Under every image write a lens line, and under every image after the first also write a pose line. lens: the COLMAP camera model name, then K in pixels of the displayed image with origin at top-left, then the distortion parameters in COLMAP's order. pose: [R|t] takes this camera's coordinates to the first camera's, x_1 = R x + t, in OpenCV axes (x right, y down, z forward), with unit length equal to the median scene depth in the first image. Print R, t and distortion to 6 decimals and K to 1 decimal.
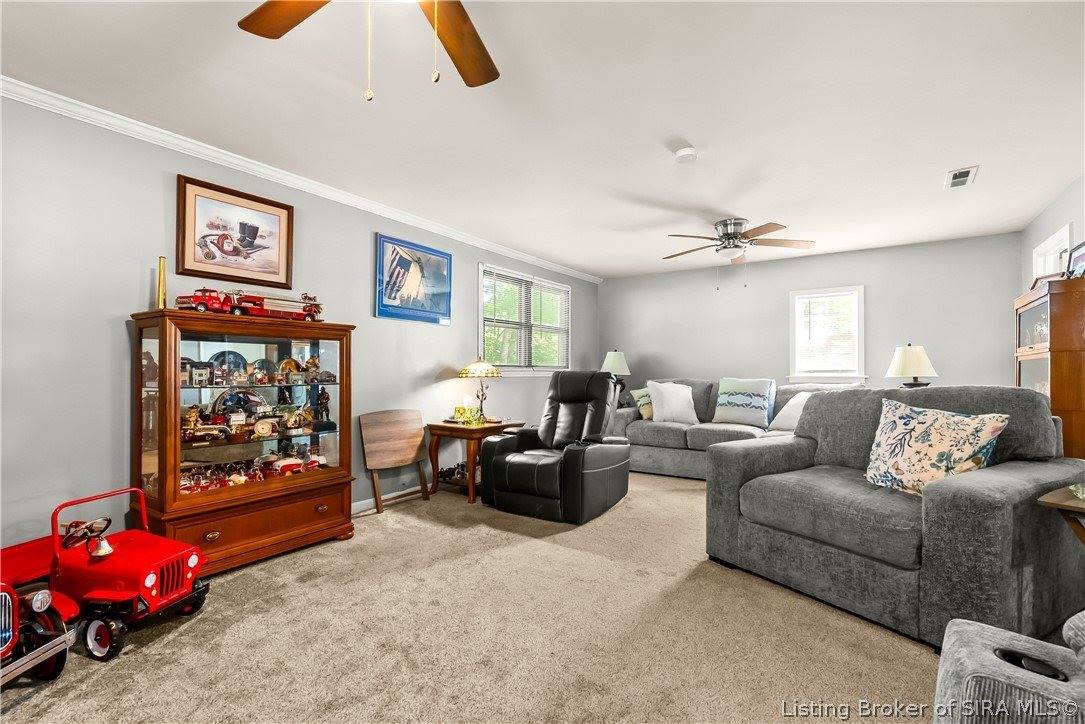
lens RADIAL K [[494.2, 0, 542.5], [0, 494.2, 362.0], [0, 0, 1]] dist [-0.002812, -0.000353]
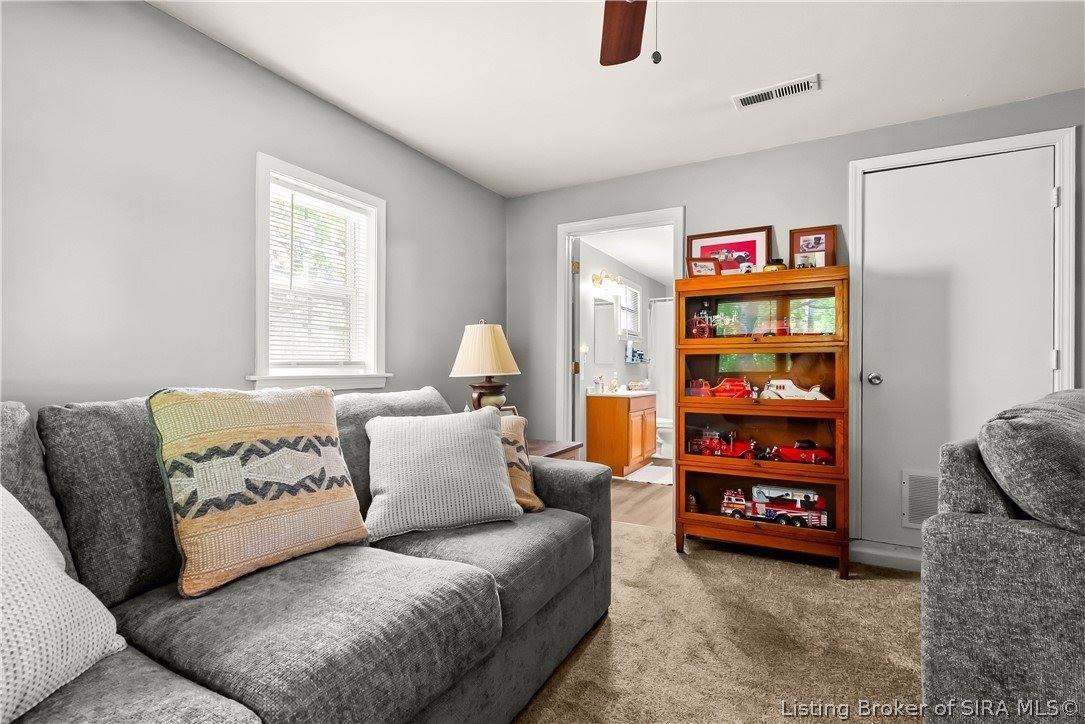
lens RADIAL K [[494.2, 0, 542.5], [0, 494.2, 362.0], [0, 0, 1]] dist [-0.002812, -0.000353]
pose [[-0.091893, 0.008659, 0.995731, 0.166472], [-0.026415, 0.999589, -0.011130, 0.025191], [-0.995418, -0.027325, -0.091627, 1.298076]]
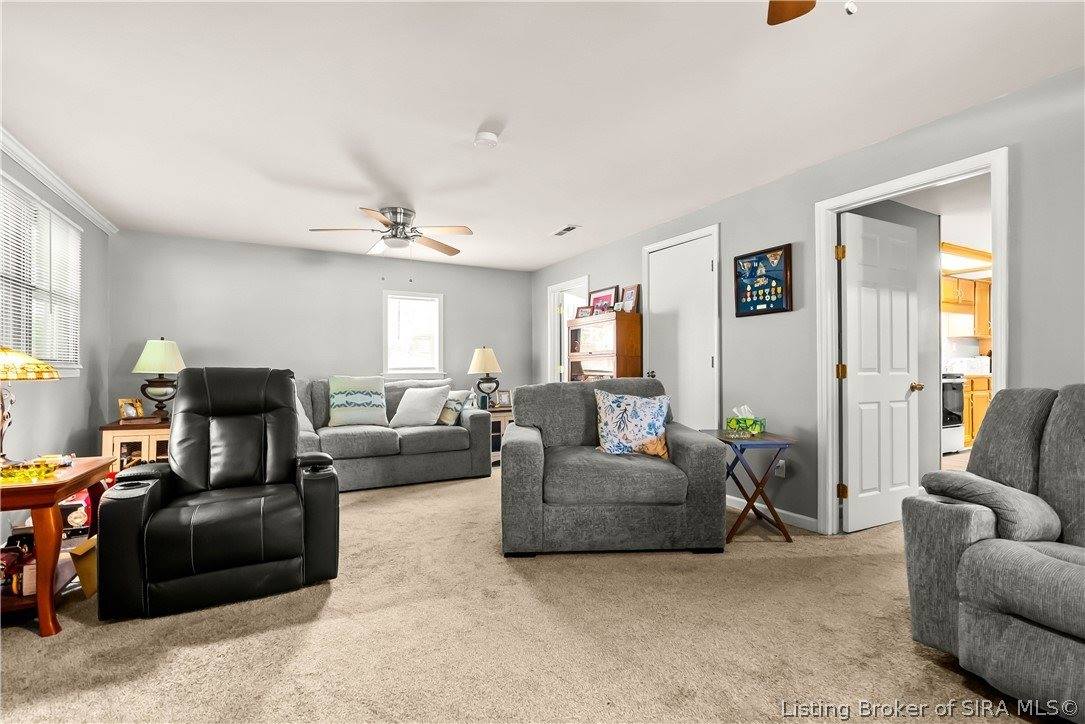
lens RADIAL K [[501.9, 0, 542.4], [0, 501.9, 364.3], [0, 0, 1]] dist [0.008871, 0.000089]
pose [[0.457683, 0.007098, 0.889087, -0.422307], [-0.015955, 0.999873, 0.000231, 0.007156], [-0.888972, -0.014291, 0.457738, 0.376703]]
